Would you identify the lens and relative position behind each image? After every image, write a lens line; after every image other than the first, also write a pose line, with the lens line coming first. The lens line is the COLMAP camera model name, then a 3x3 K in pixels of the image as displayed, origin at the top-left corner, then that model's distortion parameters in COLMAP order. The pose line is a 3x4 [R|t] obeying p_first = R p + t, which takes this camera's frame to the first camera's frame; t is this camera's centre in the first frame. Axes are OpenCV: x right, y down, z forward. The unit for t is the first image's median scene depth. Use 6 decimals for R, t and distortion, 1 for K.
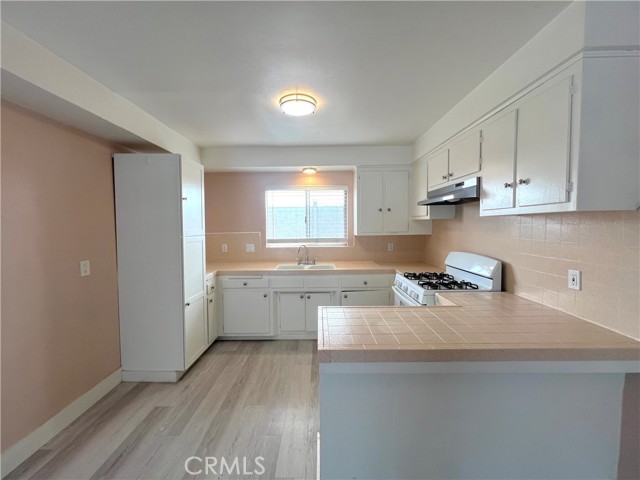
lens RADIAL K [[256.7, 0, 319.0], [0, 256.7, 238.0], [0, 0, 1]] dist [0.002525, 0.000374]
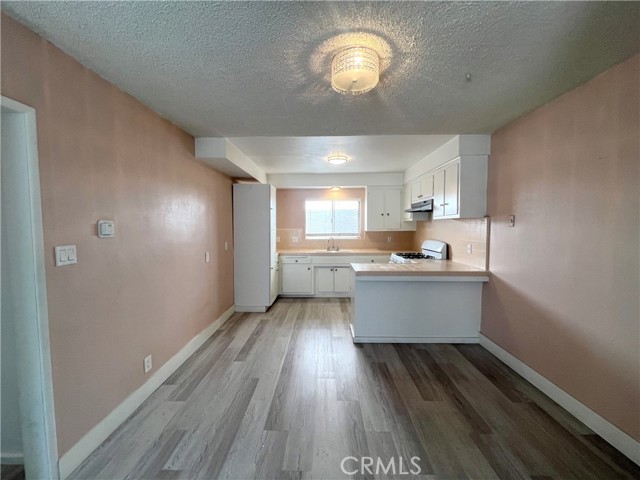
lens RADIAL K [[256.7, 0, 318.5], [0, 256.7, 239.7], [0, 0, 1]] dist [0.002525, 0.000374]
pose [[0.999823, 0.004873, -0.018162, -0.123969], [-0.004790, 0.999978, 0.004604, 0.038807], [0.018184, -0.004517, 0.999824, -0.586865]]
